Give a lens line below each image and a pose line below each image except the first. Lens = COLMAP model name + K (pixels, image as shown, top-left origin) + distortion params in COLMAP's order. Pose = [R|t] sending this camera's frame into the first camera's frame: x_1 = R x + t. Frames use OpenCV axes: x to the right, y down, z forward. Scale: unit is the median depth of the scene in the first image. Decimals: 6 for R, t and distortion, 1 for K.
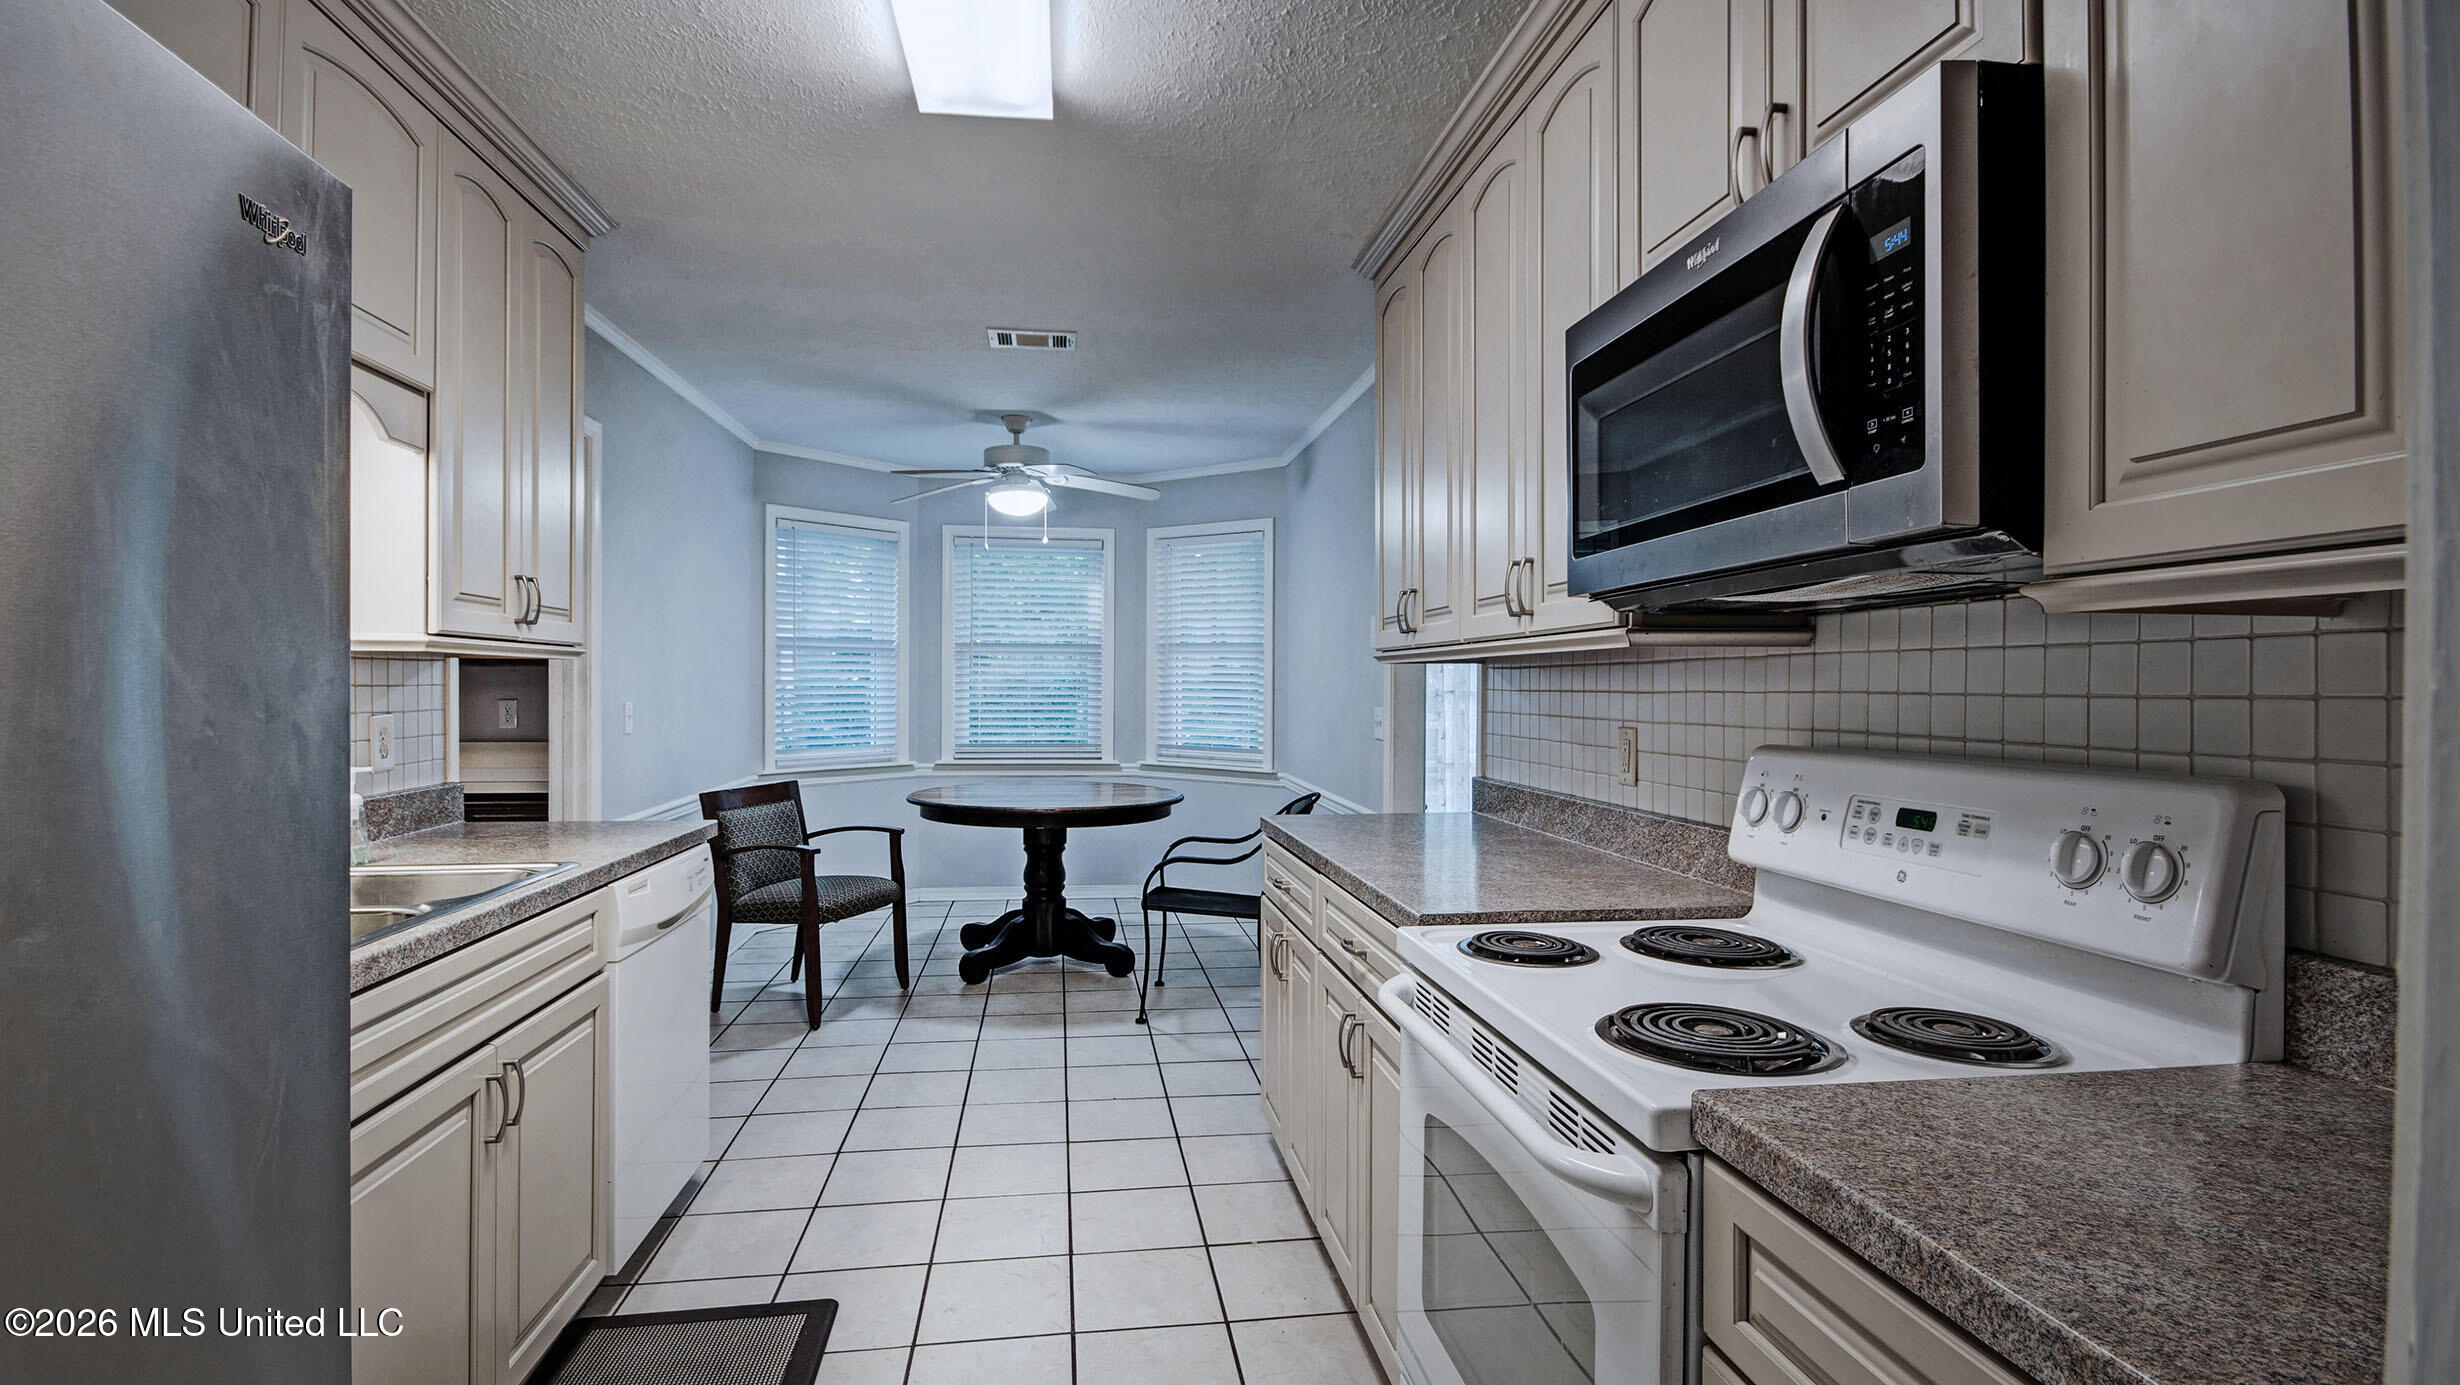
lens RADIAL K [[1129.6, 0, 1235.9], [0, 1129.6, 685.7], [0, 0, 1]] dist [-0.008733, 0.001335]
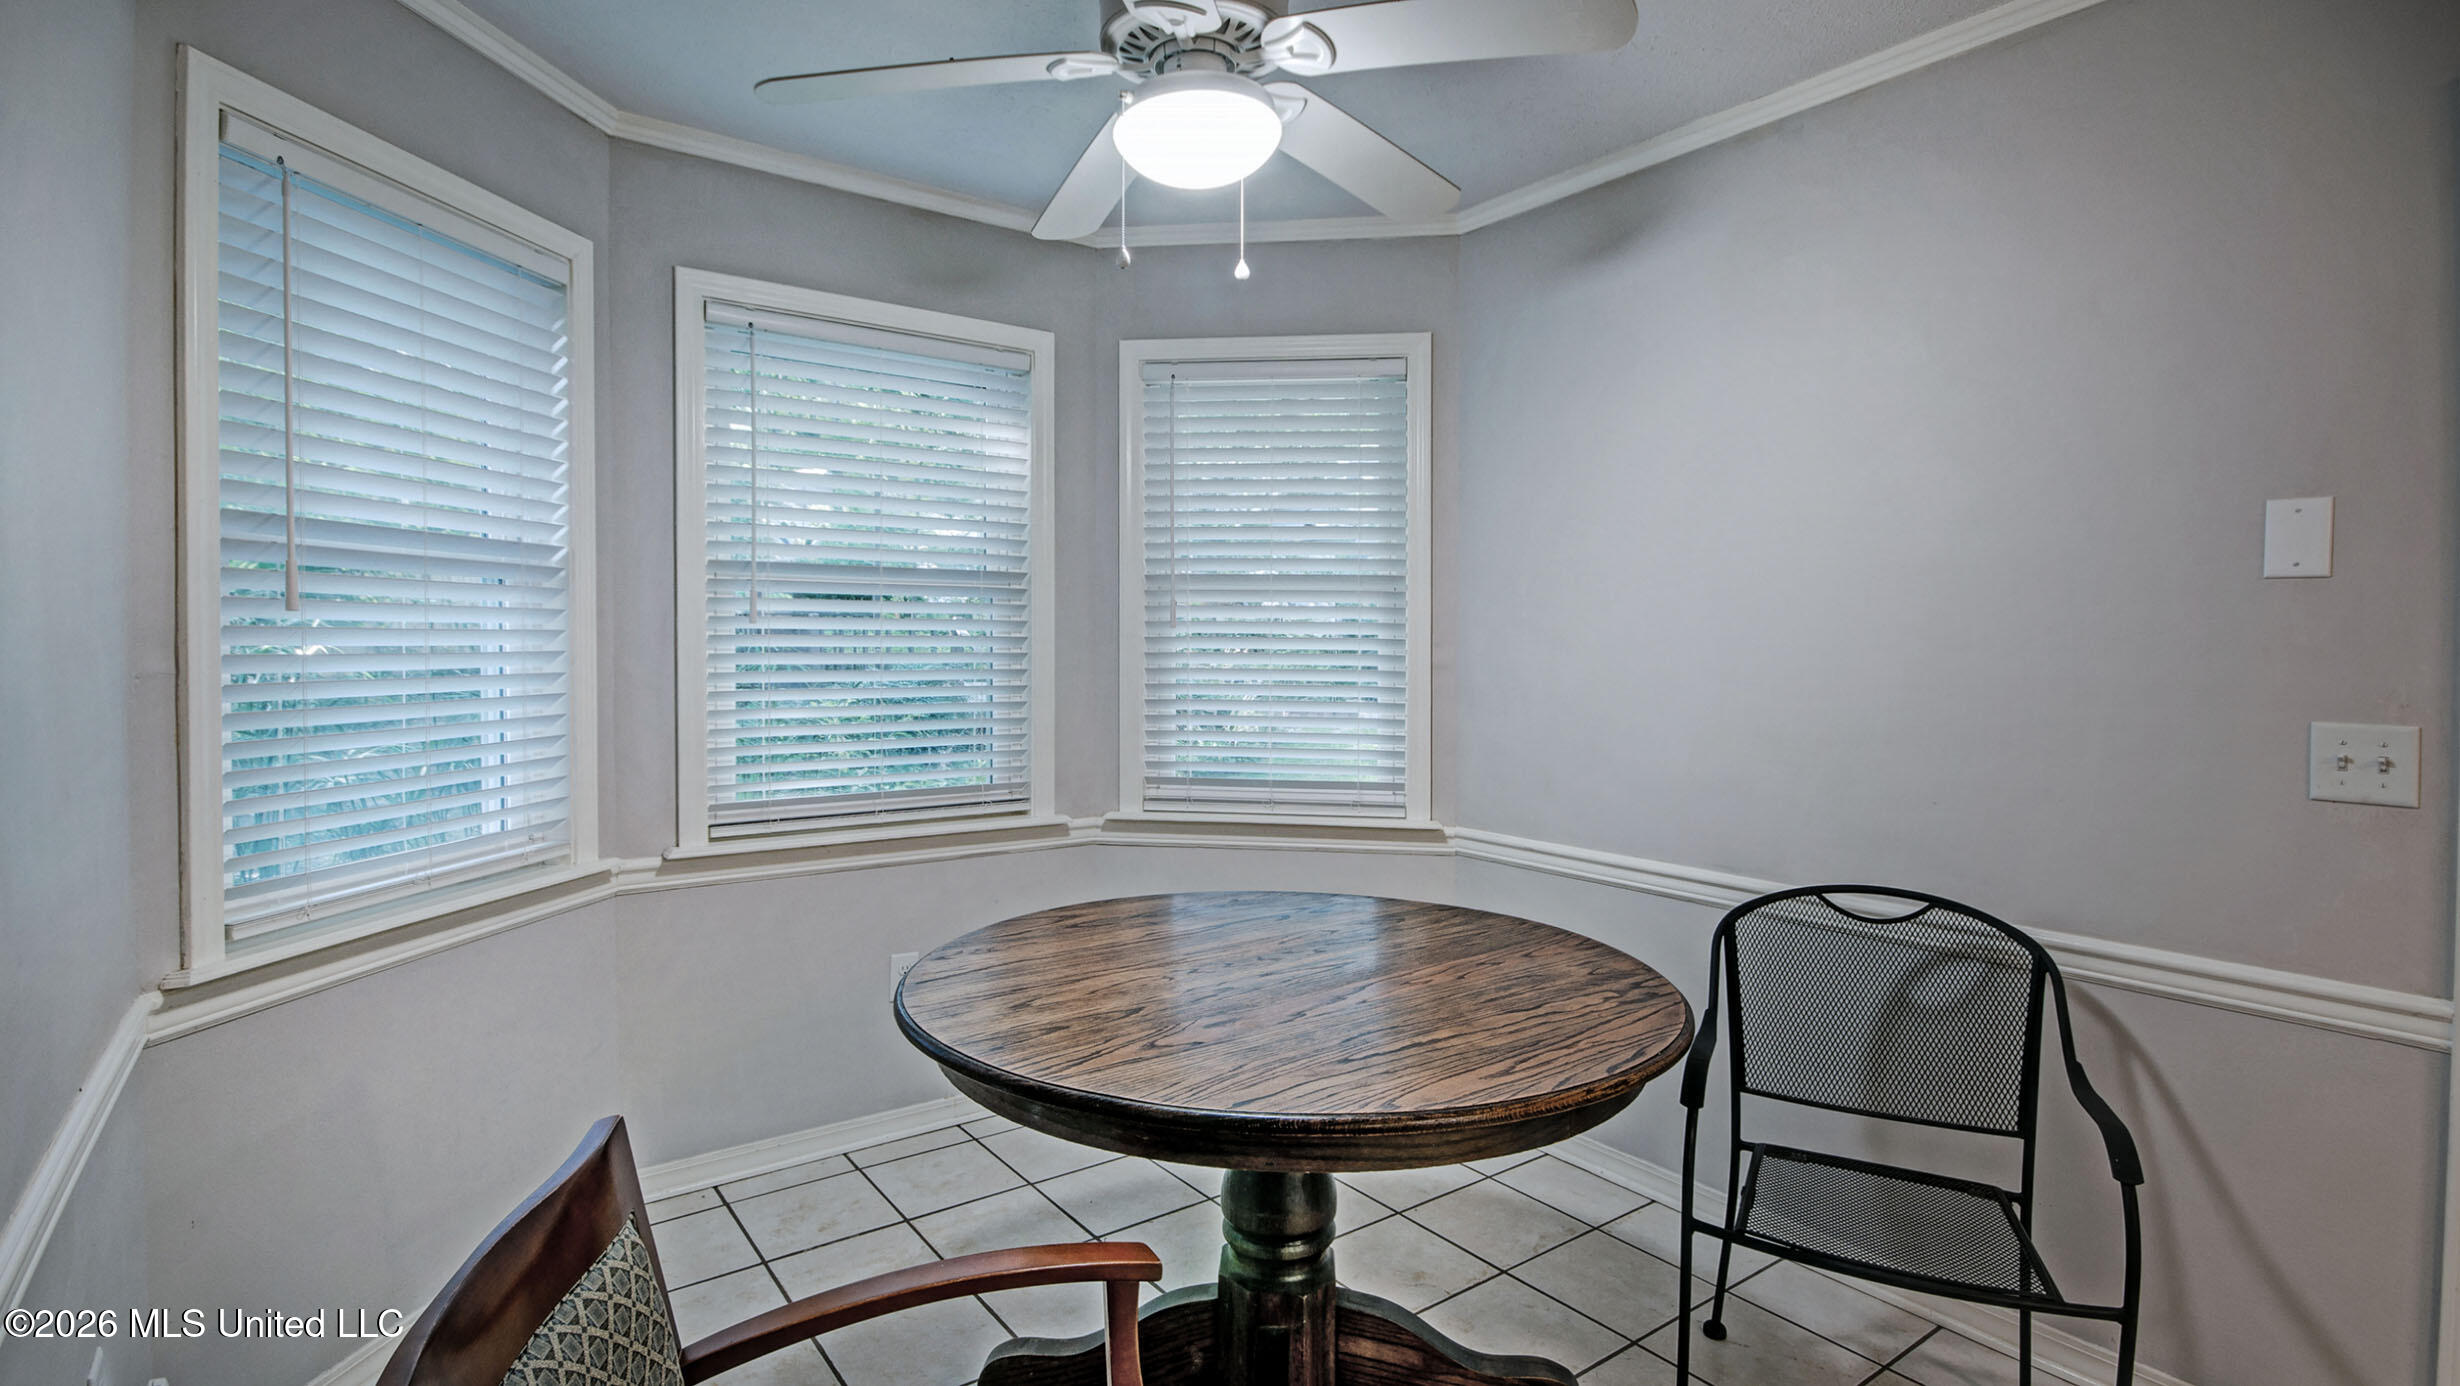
lens RADIAL K [[1191.0, 0, 1230.2], [0, 1191.0, 677.1], [0, 0, 1]] dist [-0.000821, -0.000331]
pose [[0.881483, -0.013894, 0.472011, -0.592849], [0.002647, 0.999697, 0.024483, -0.011172], [-0.472208, -0.020332, 0.881253, 1.090157]]
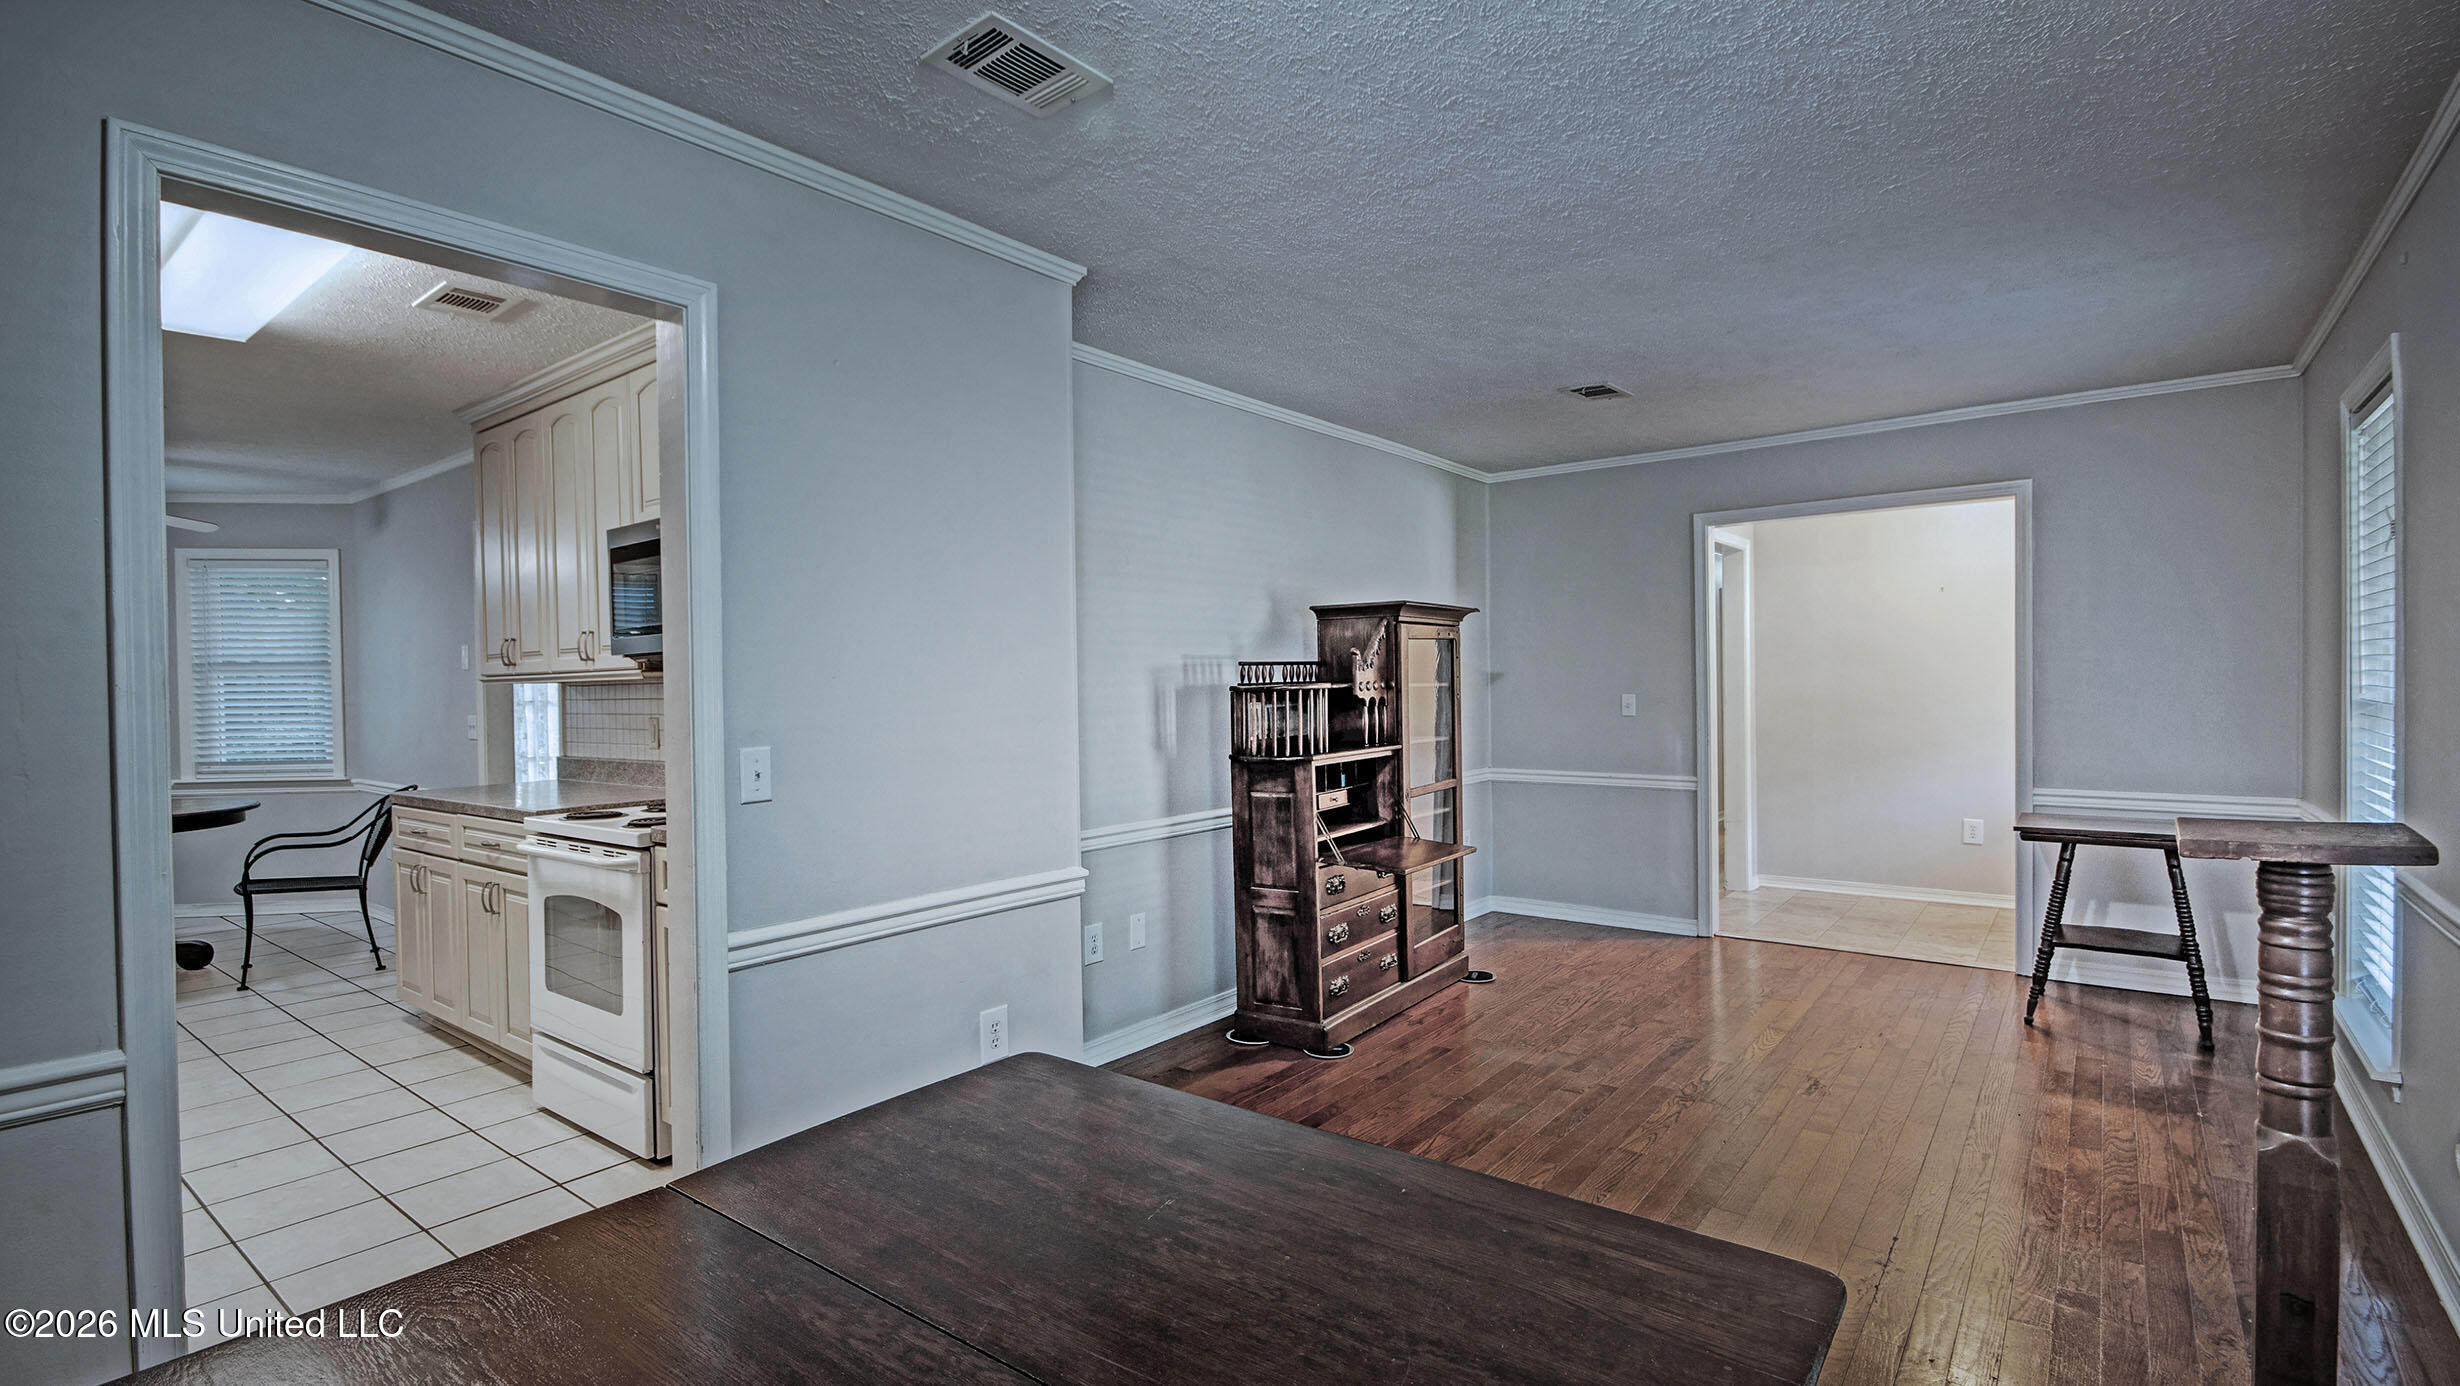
lens RADIAL K [[1132.4, 0, 1202.3], [0, 1132.4, 695.2], [0, 0, 1]] dist [0.008111, -0.000306]
pose [[0.739087, -0.025218, 0.673137, -0.185299], [0.021780, 0.999671, 0.013538, -0.005135], [-0.673257, 0.004656, 0.739394, -0.760702]]
